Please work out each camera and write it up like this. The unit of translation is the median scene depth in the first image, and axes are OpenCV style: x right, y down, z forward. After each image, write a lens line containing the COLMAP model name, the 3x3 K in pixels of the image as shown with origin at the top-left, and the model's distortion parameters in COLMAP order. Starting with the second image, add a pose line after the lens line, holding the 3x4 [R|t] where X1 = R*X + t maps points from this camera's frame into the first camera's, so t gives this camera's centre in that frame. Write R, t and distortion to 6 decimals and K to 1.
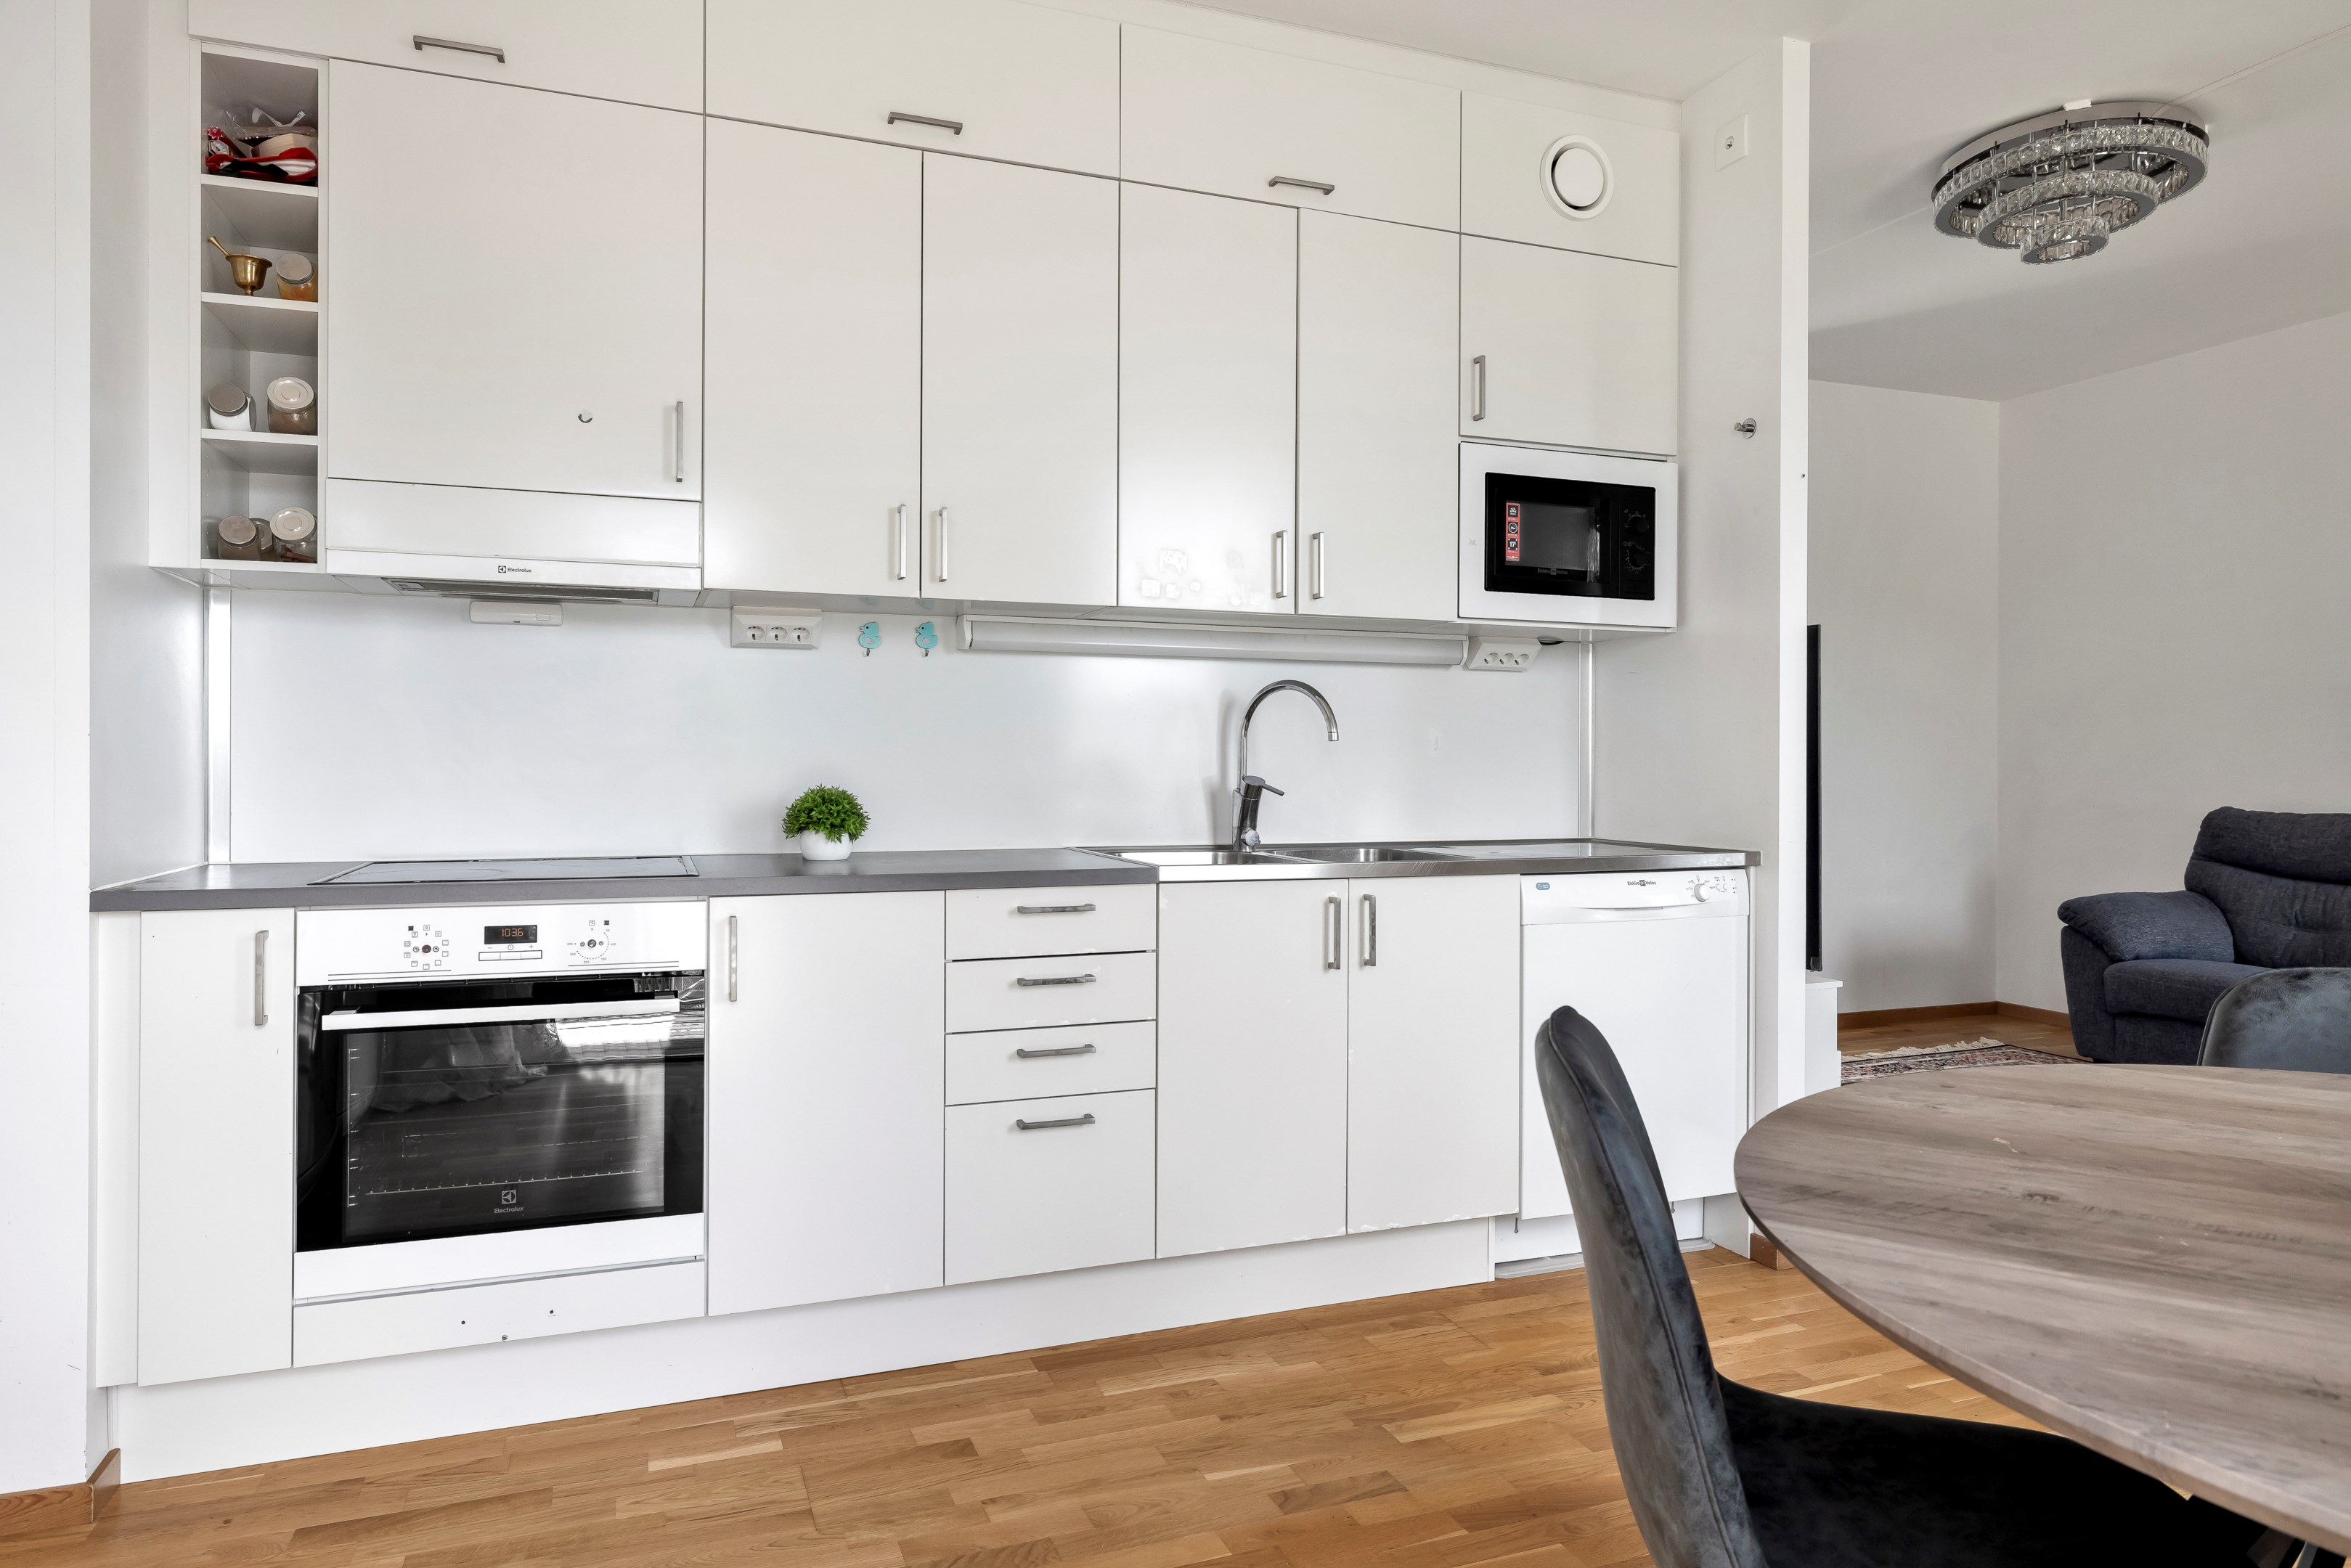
lens RADIAL K [[1409.6, 0, 1176.0], [0, 1409.6, 772.9], [0, 0, 1]] dist [-0.006089, 0.002315]
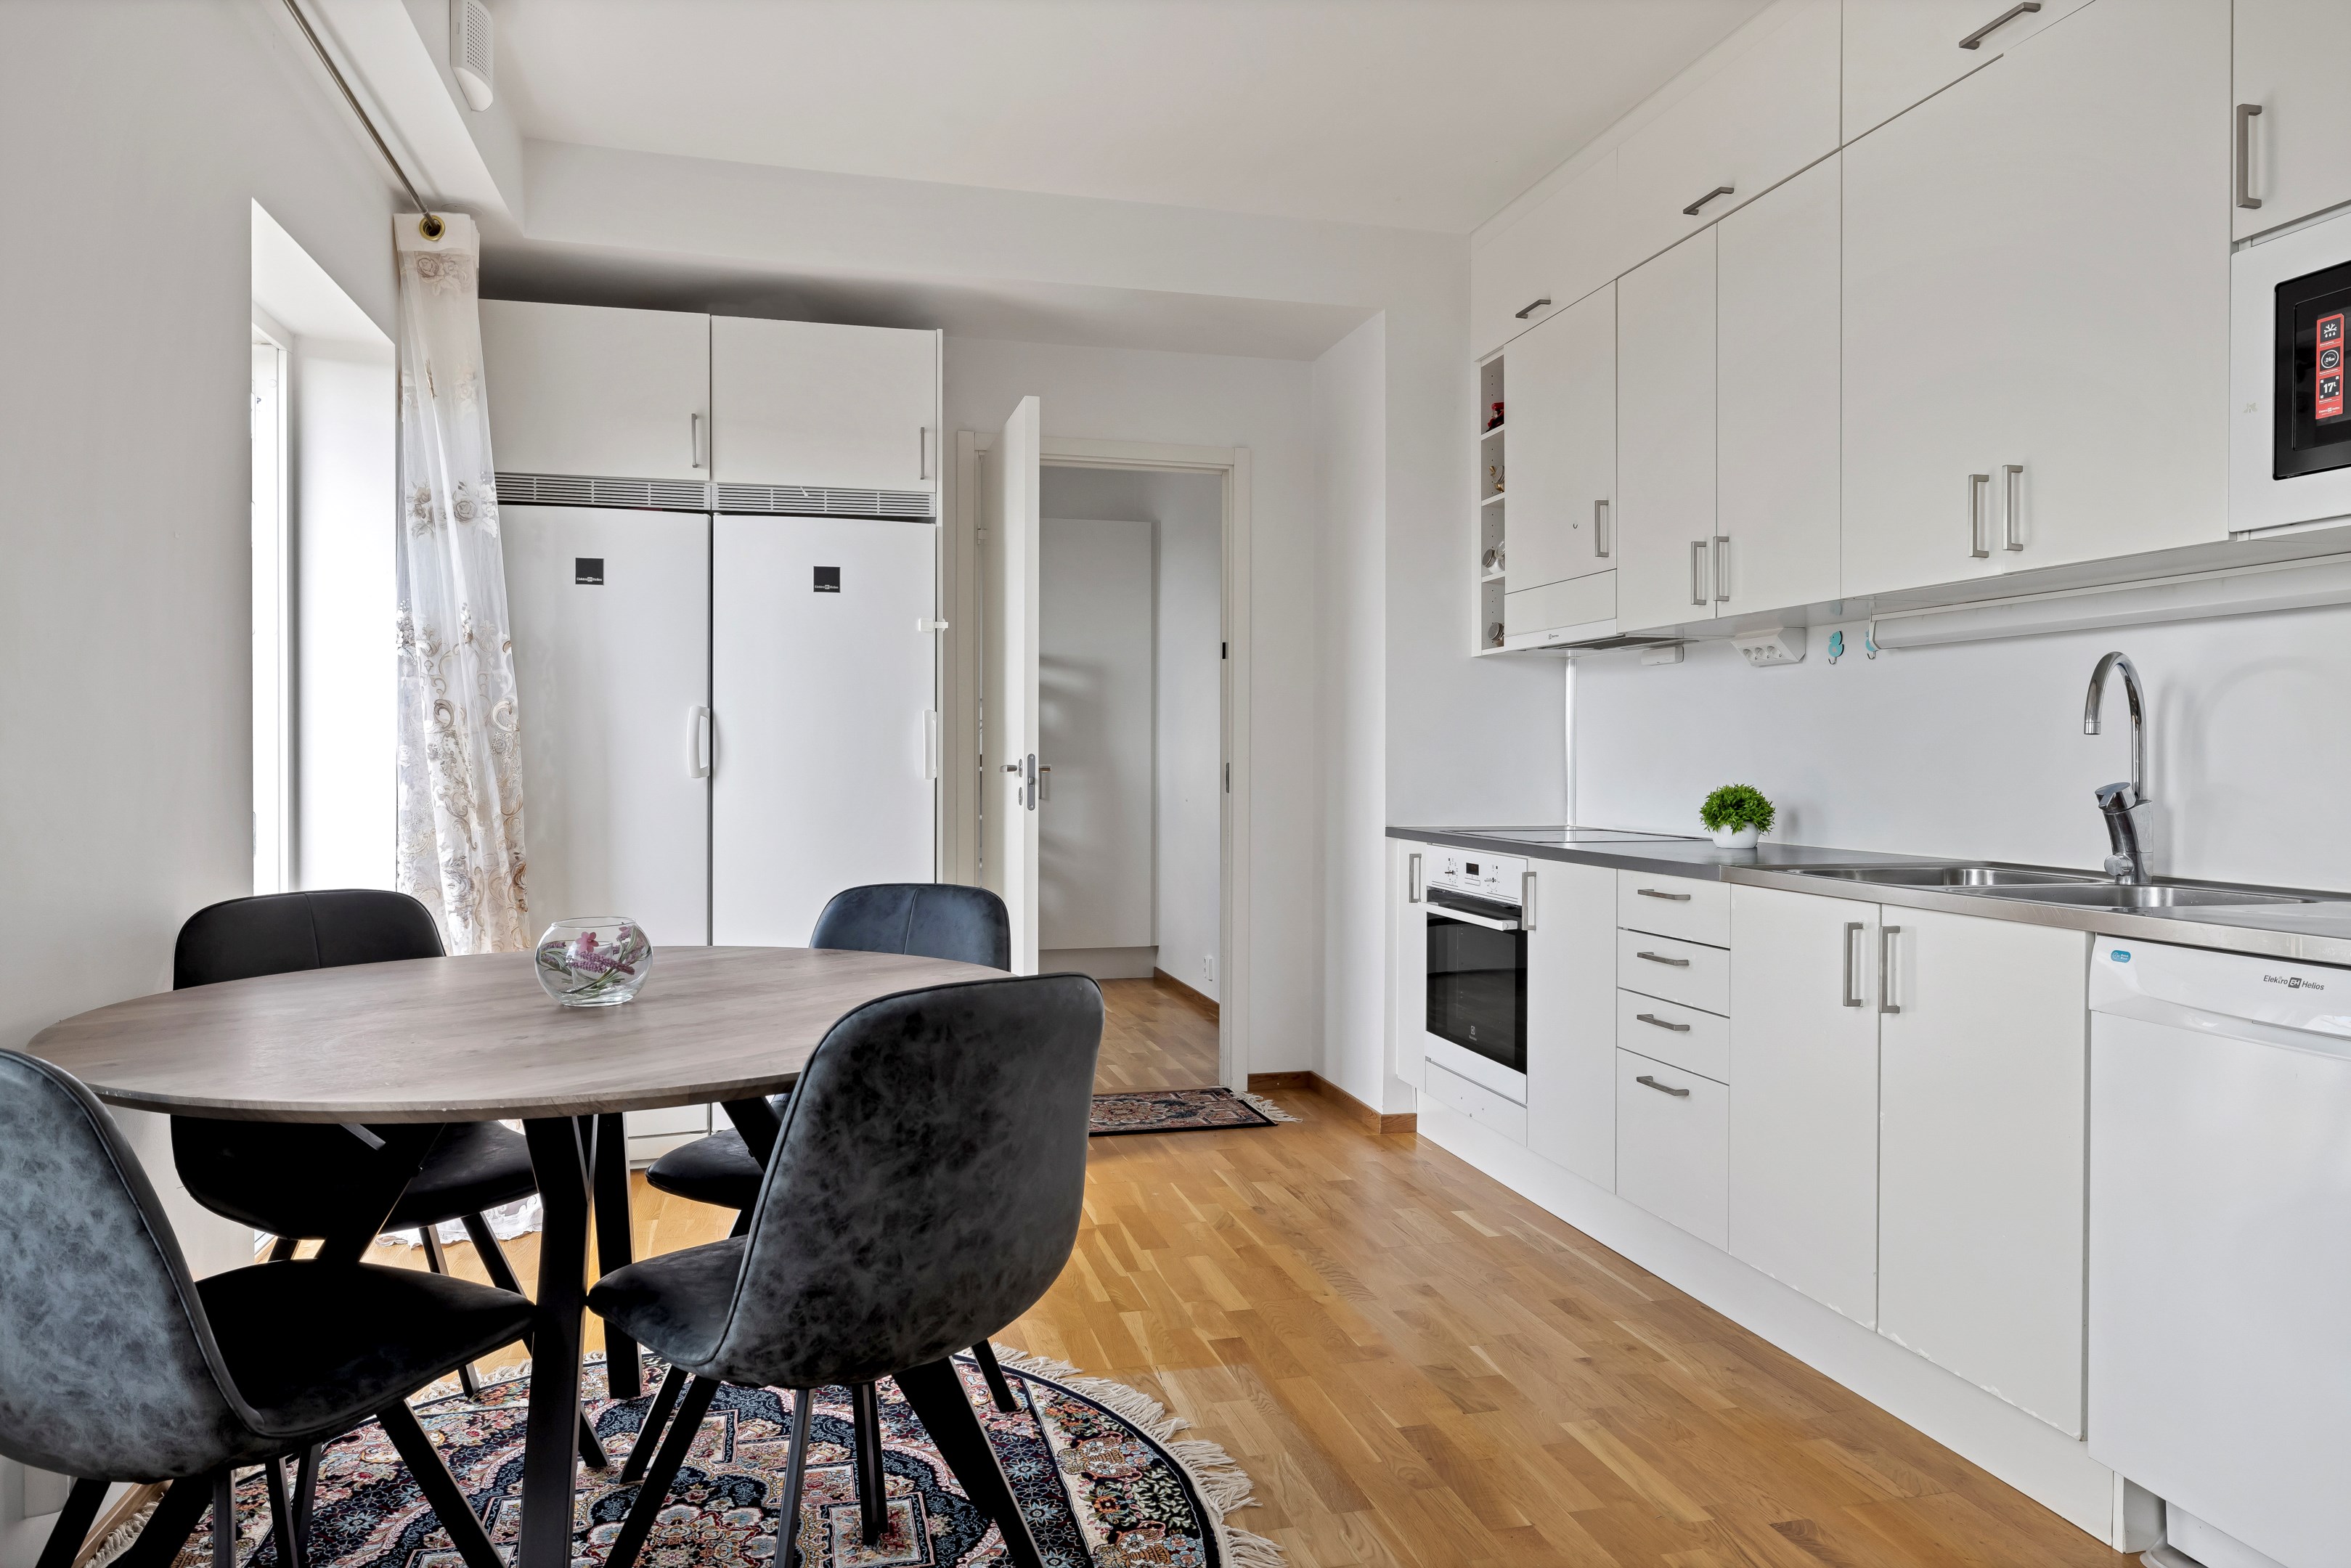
lens RADIAL K [[1515.8, 0, 1169.7], [0, 1515.8, 770.2], [0, 0, 1]] dist [-0.002677, 0.003432]
pose [[-0.093055, 0.000943, -0.995660, 1.016046], [-0.012681, 0.999917, 0.002132, 0.002267], [0.995580, 0.012825, -0.093036, 0.647365]]
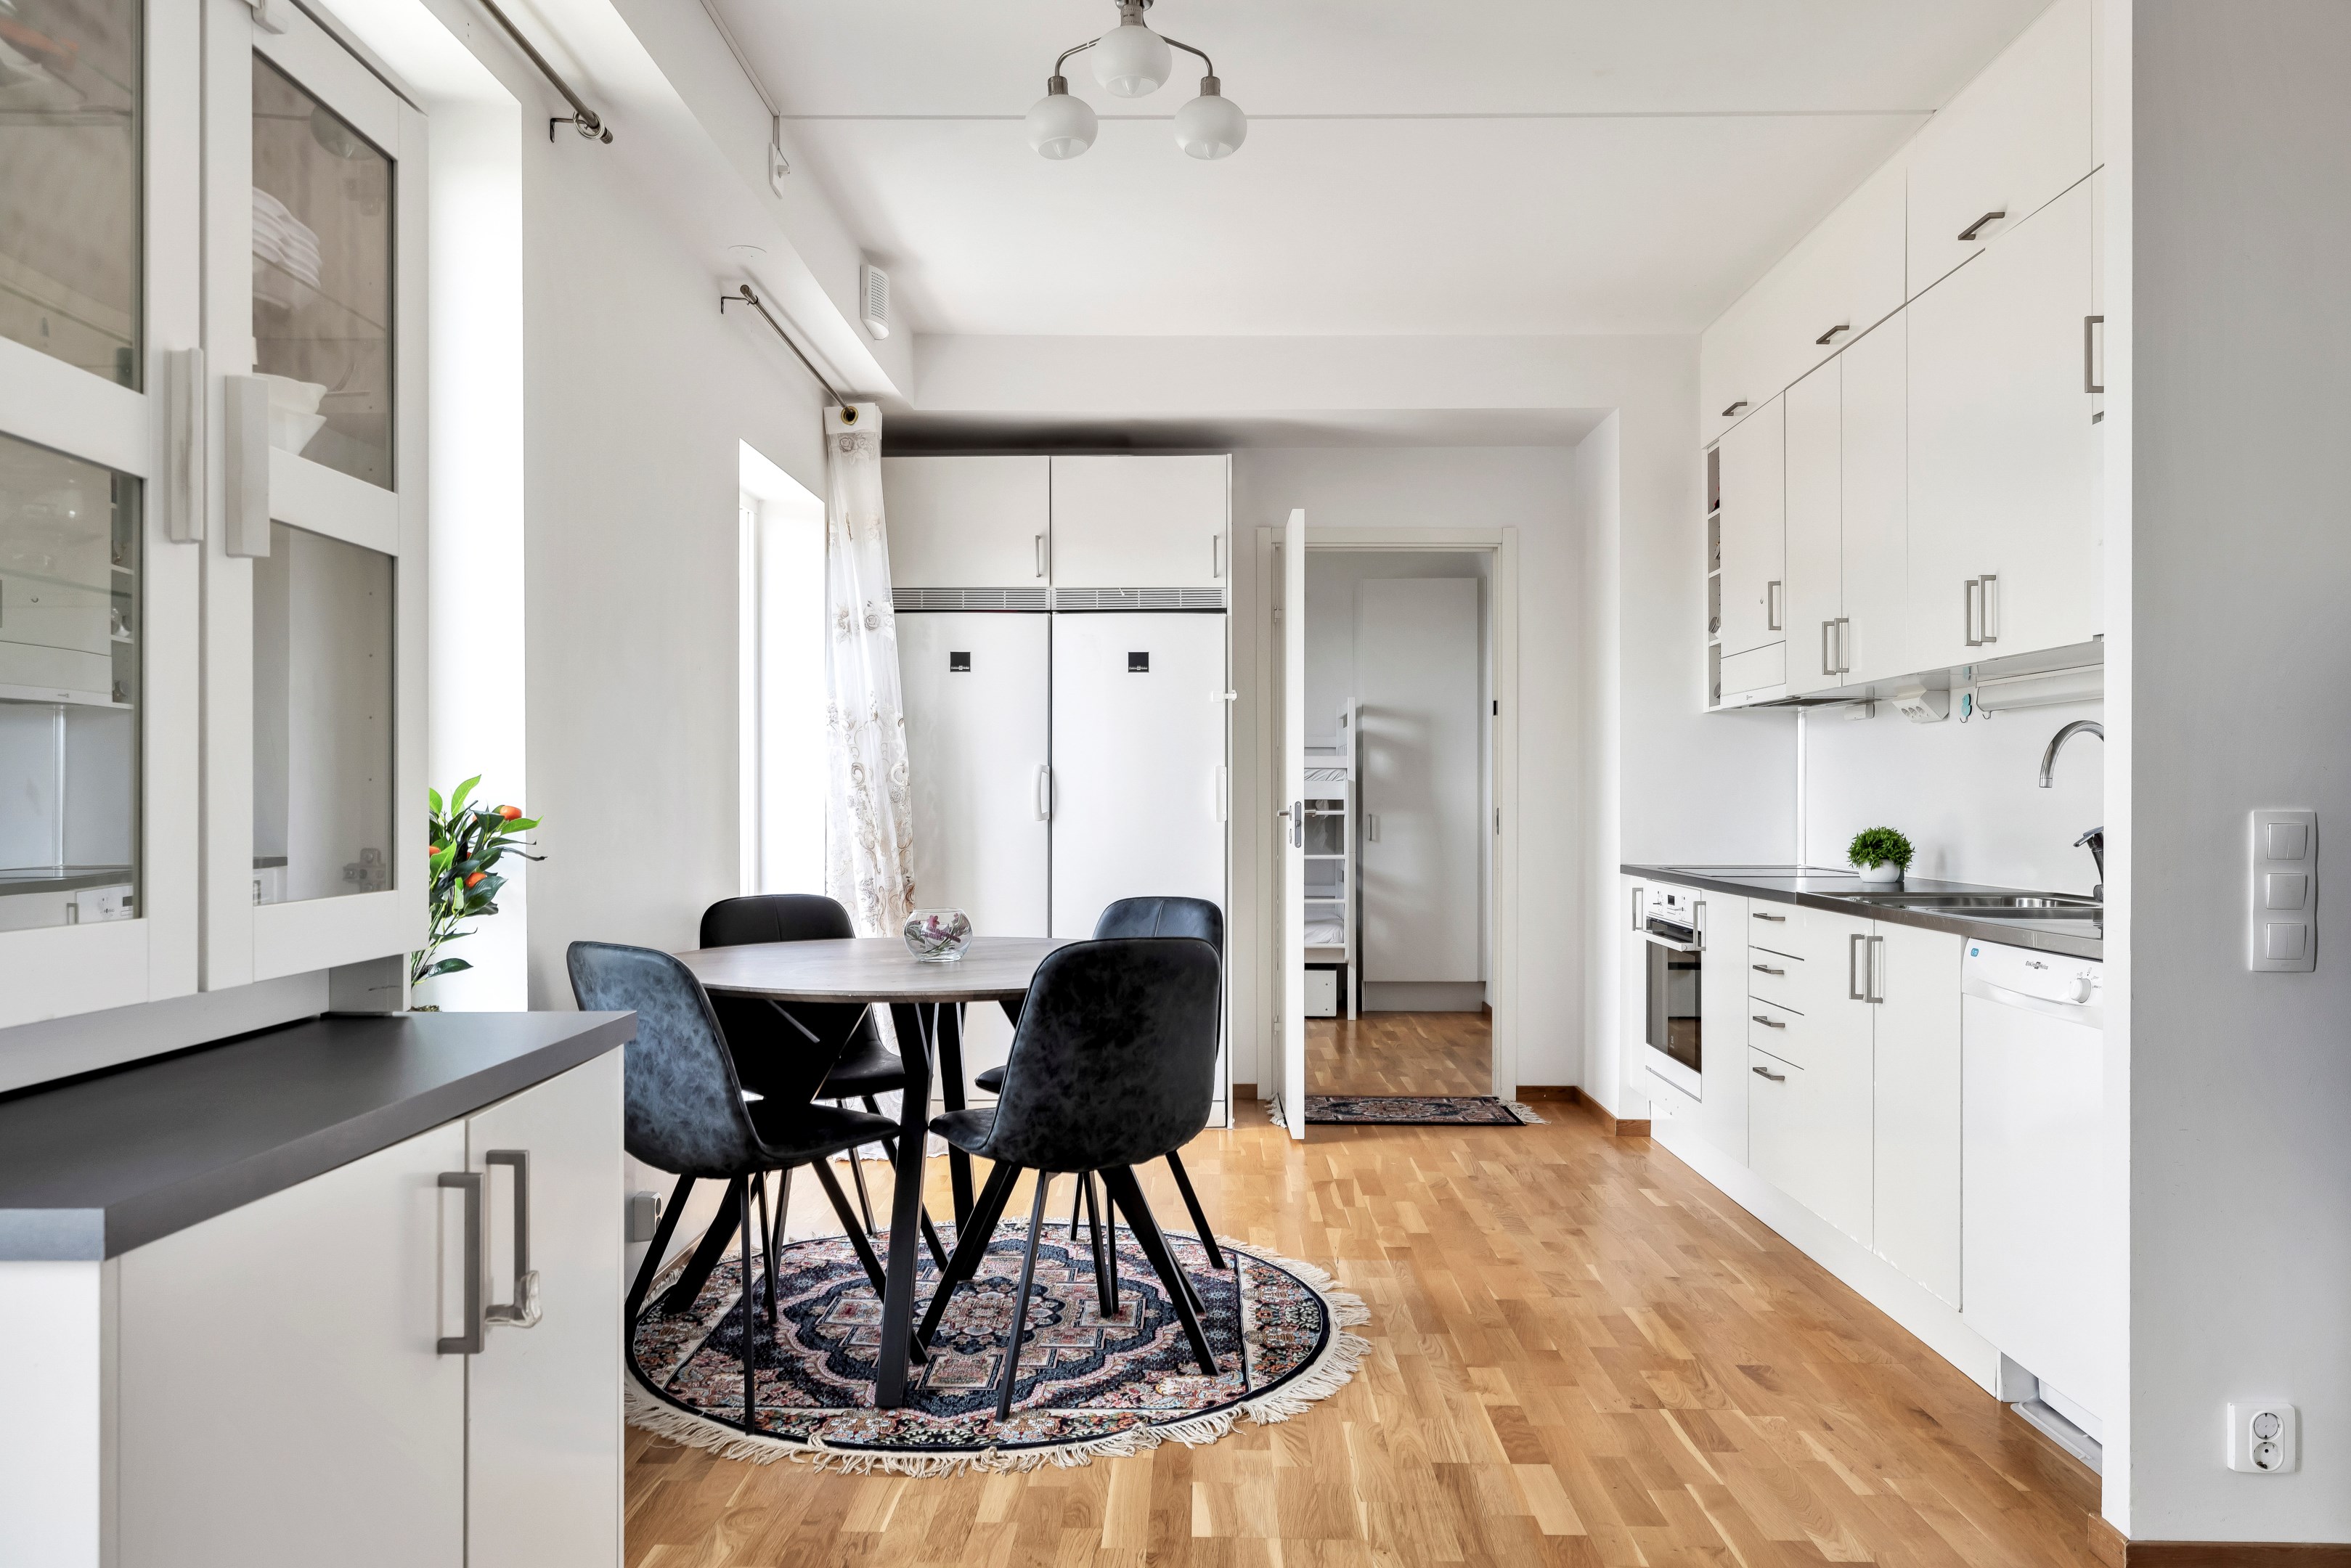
lens RADIAL K [[1663.0, 0, 1159.6], [0, 1663.0, 803.6], [0, 0, 1]] dist [-0.001116, 0.002601]
pose [[-0.357848, -0.003893, -0.933772, 1.444028], [-0.011185, 0.999937, 0.000118, -0.003920], [0.933713, 0.010486, -0.357869, 0.916267]]
